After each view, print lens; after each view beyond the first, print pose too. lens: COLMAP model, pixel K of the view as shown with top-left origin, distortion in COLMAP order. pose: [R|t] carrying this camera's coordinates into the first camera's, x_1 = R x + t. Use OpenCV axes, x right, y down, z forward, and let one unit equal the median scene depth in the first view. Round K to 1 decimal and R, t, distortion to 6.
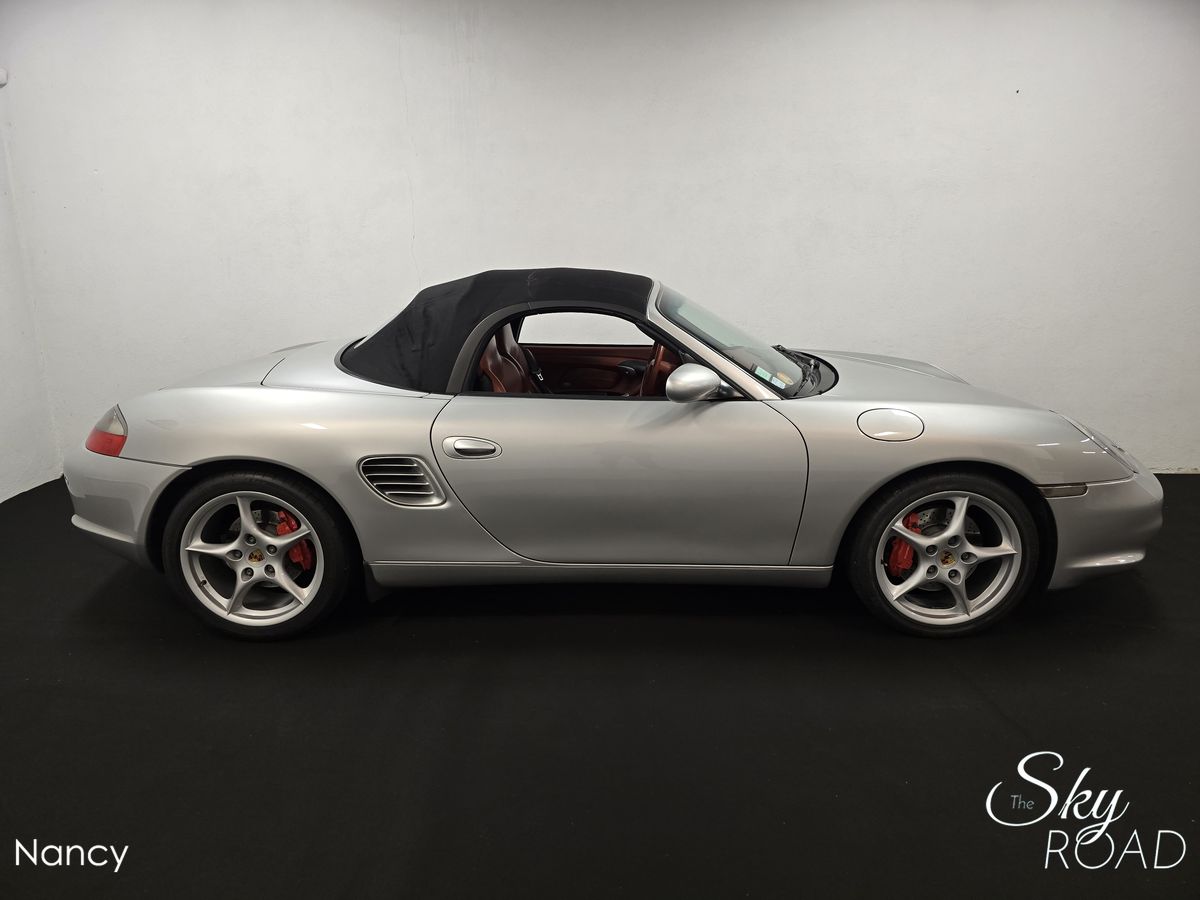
lens RADIAL K [[807.4, 0, 600.3], [0, 807.4, 441.2], [0, 0, 1]] dist [0.027370, -0.019526]
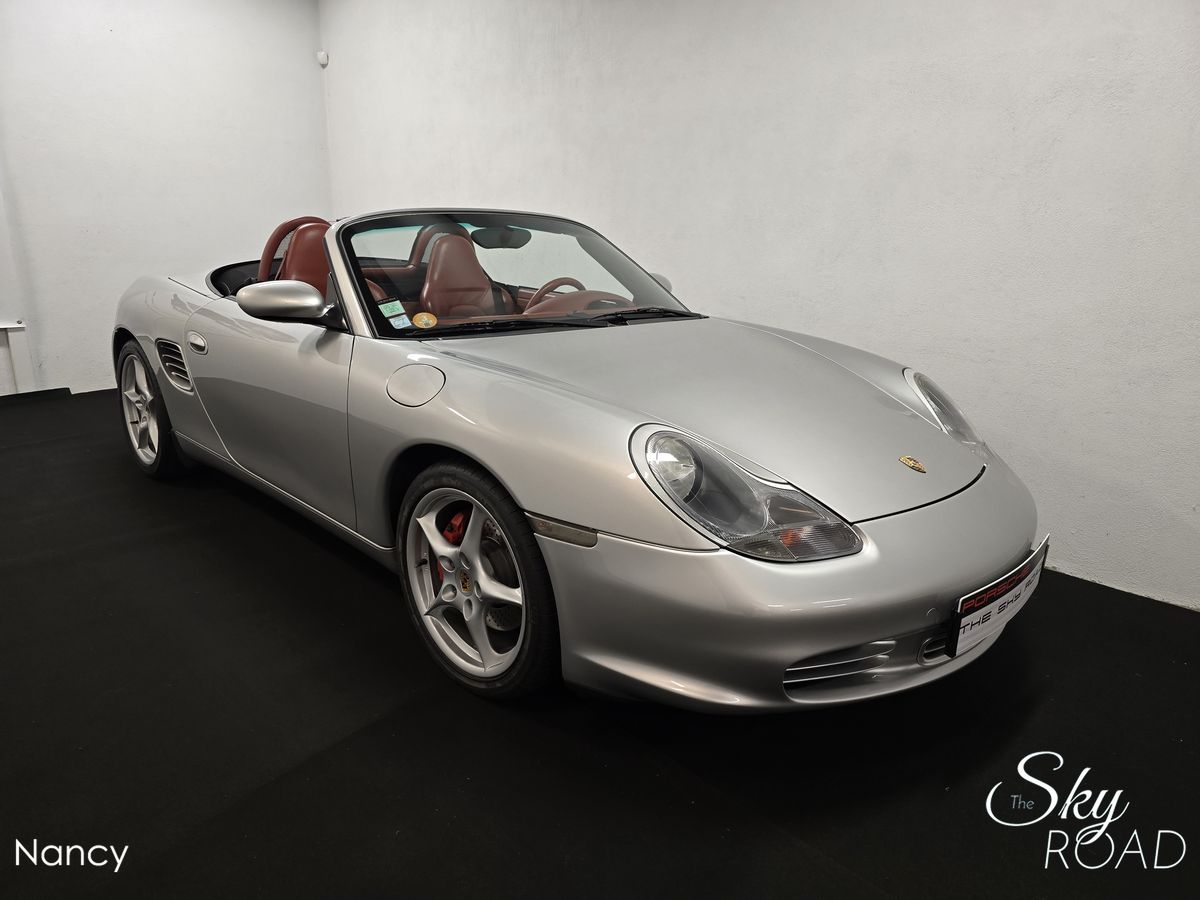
lens RADIAL K [[807.4, 0, 573.0], [0, 807.4, 454.9], [0, 0, 1]] dist [0.027370, -0.019526]
pose [[0.706665, 0.226071, -0.670460, 0.939824], [-0.205395, 0.972322, 0.111369, -0.067327], [0.677080, 0.059009, 0.733540, 0.509005]]
